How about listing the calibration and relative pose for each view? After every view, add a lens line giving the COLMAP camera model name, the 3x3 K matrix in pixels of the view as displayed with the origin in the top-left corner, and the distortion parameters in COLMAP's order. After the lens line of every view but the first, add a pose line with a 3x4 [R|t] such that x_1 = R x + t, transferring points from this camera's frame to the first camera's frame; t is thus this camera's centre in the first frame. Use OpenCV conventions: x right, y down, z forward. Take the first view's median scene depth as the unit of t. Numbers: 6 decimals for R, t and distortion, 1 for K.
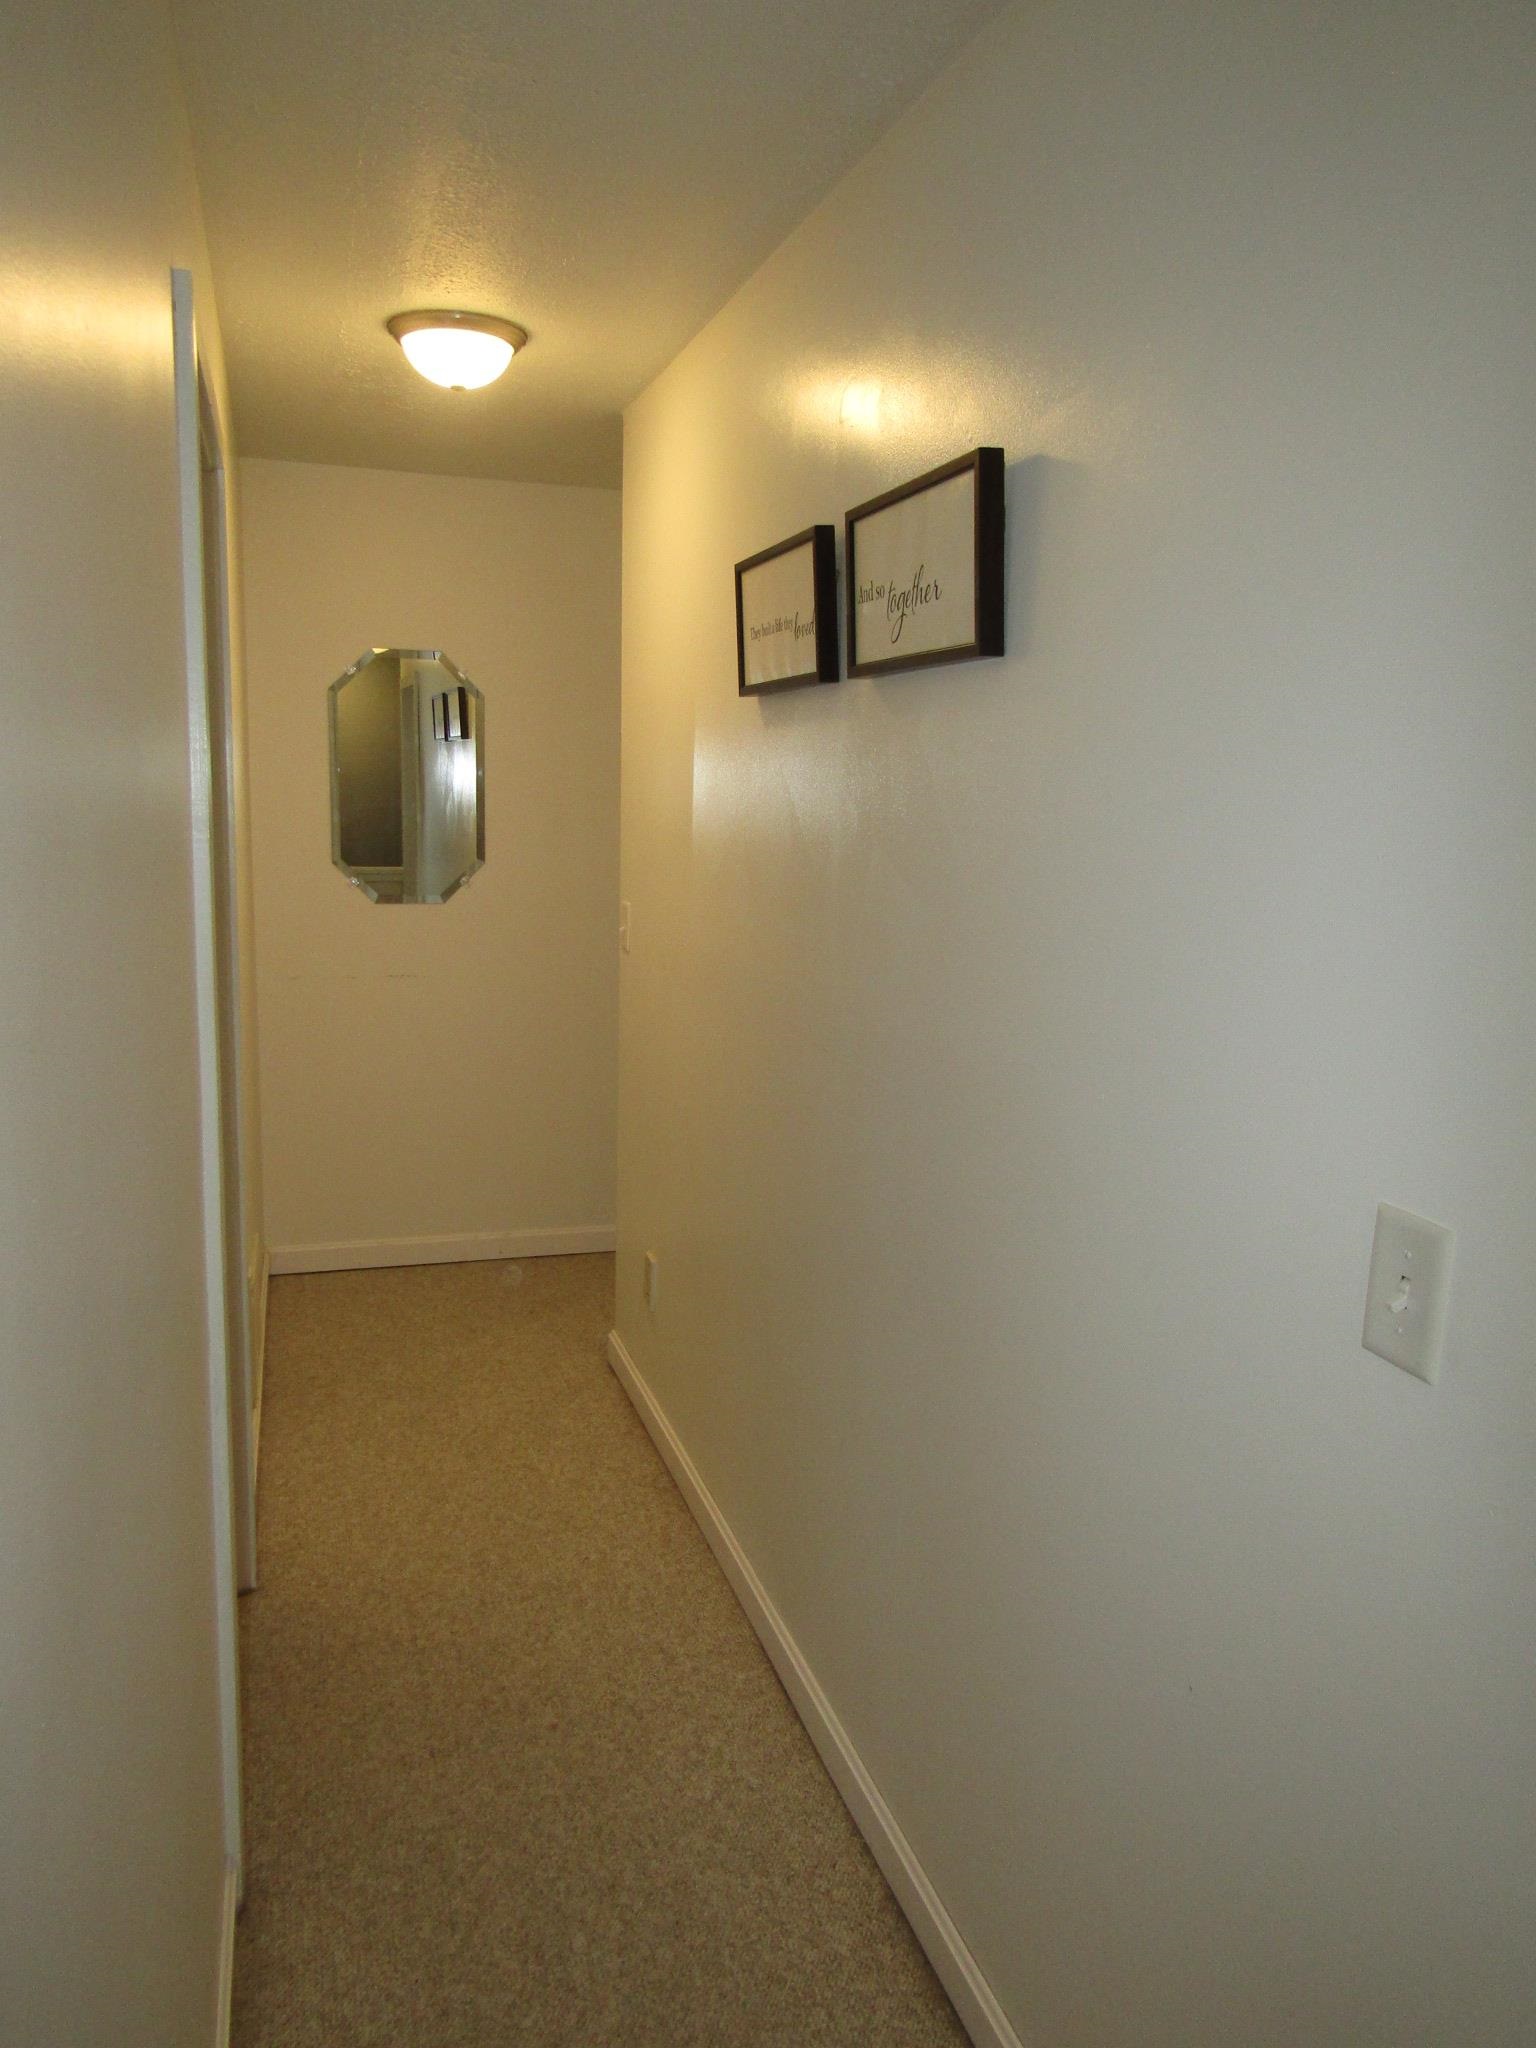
lens RADIAL K [[1464.4, 0, 768.0], [0, 1464.4, 1024.0], [0, 0, 1]] dist [-0.003505, -0.002032]
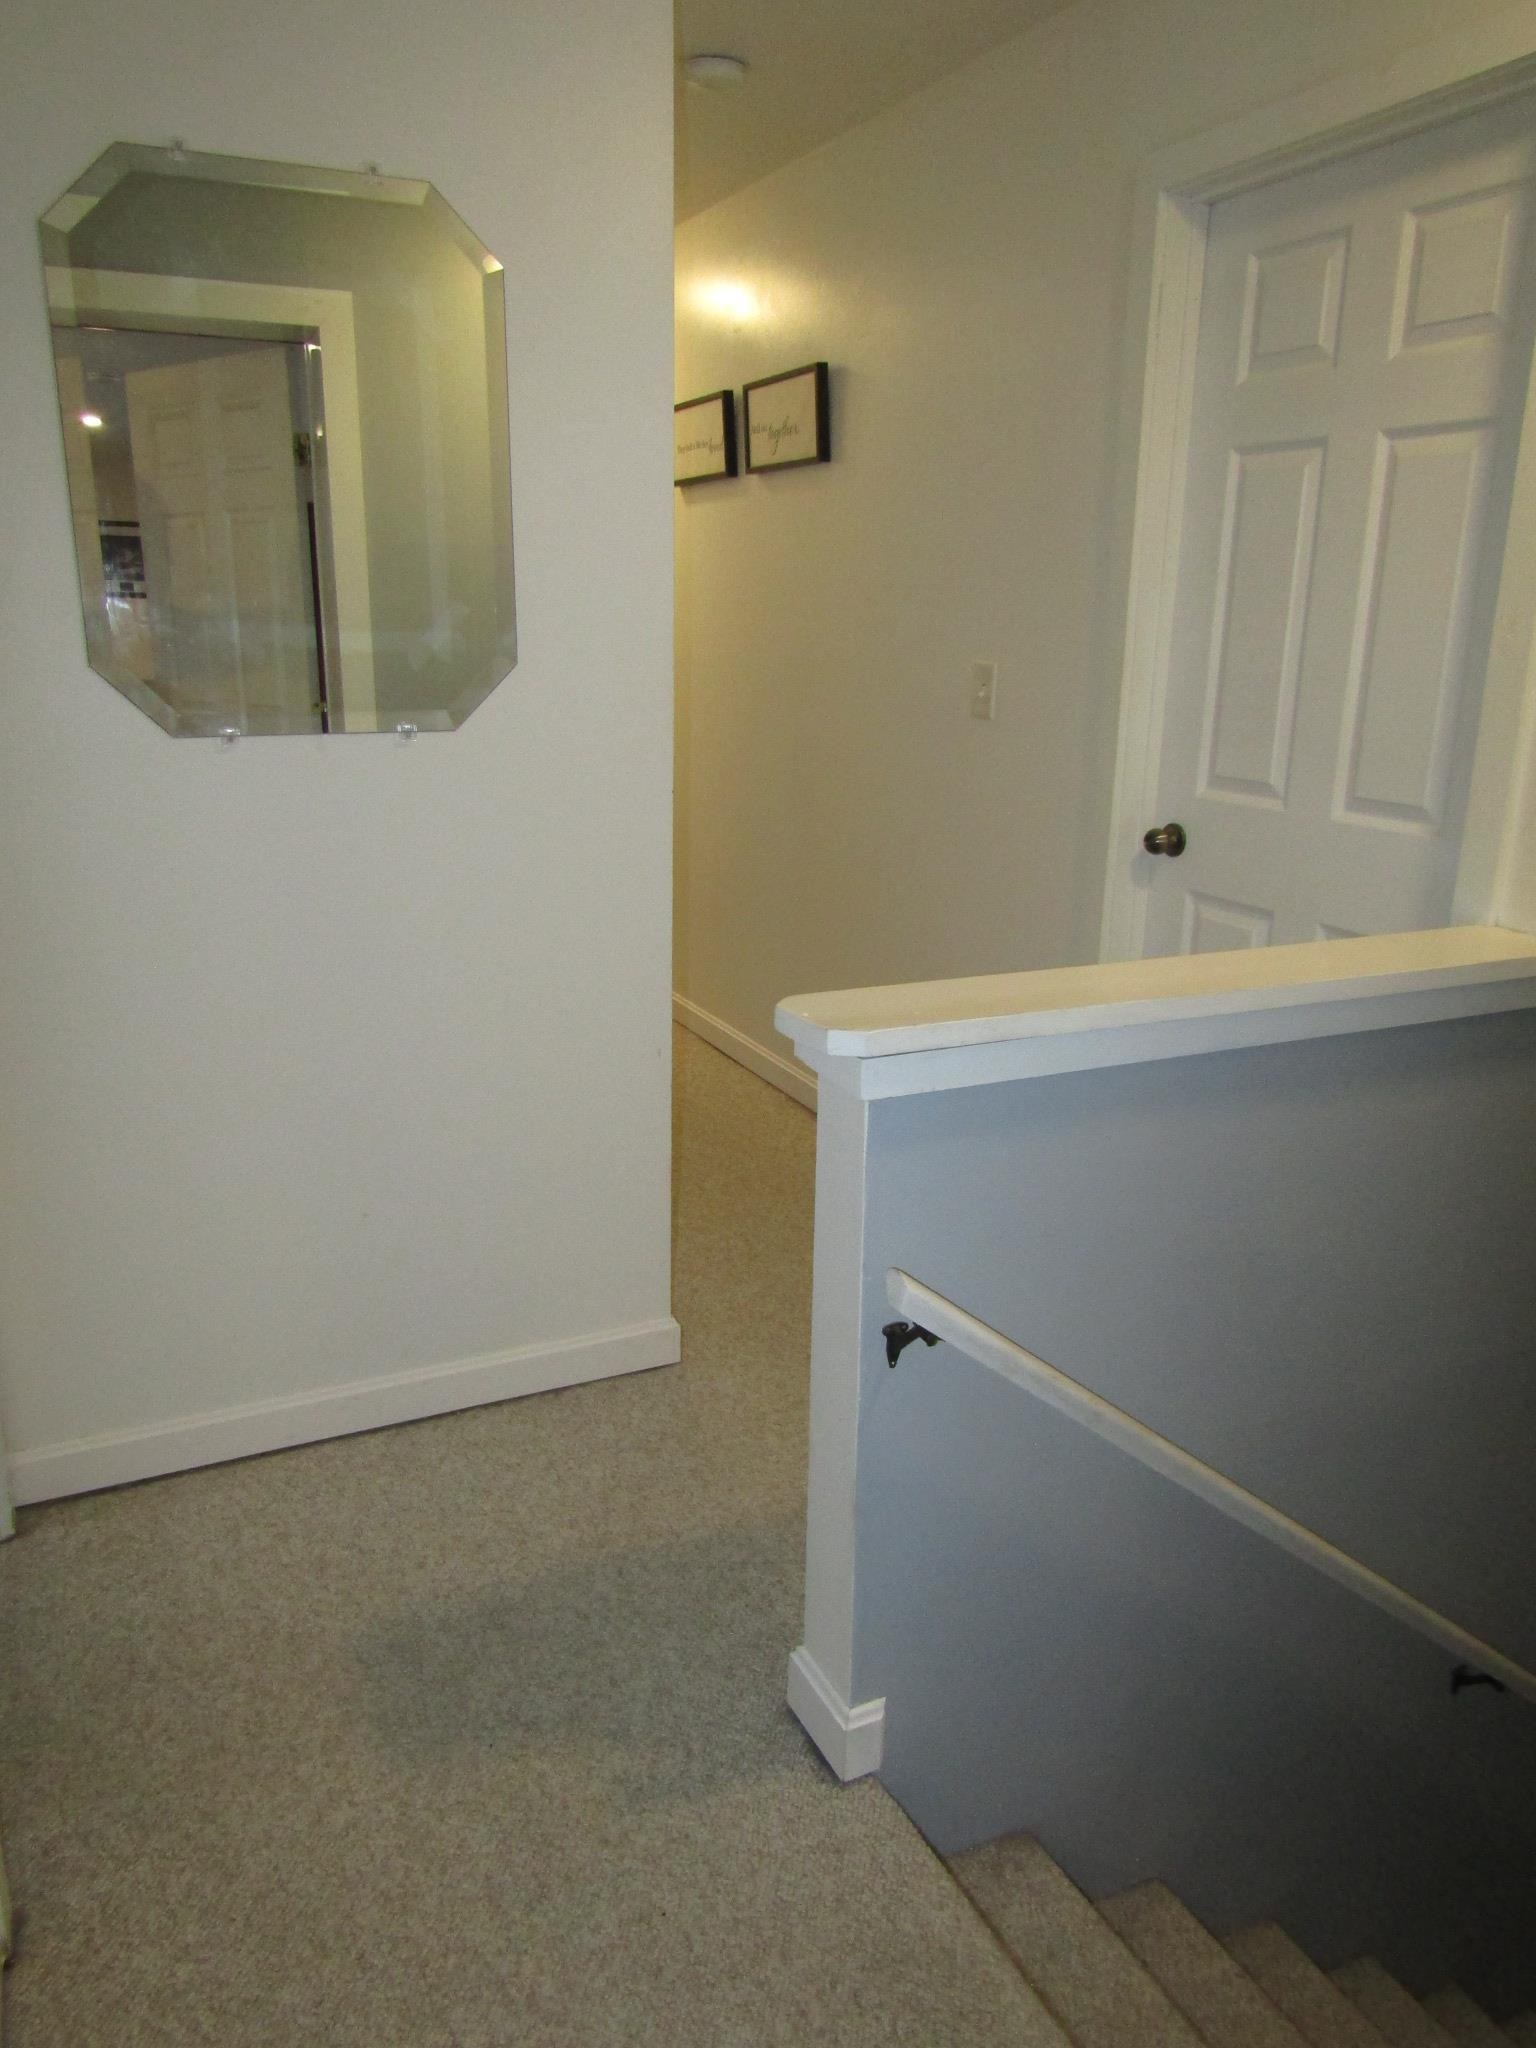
lens RADIAL K [[1464.4, 0, 768.0], [0, 1464.4, 1024.0], [0, 0, 1]] dist [-0.003505, -0.002032]
pose [[0.989570, -0.055830, 0.132792, -0.213565], [0.039332, 0.991531, 0.123774, 0.241888], [-0.138578, -0.117261, 0.983385, -0.976345]]
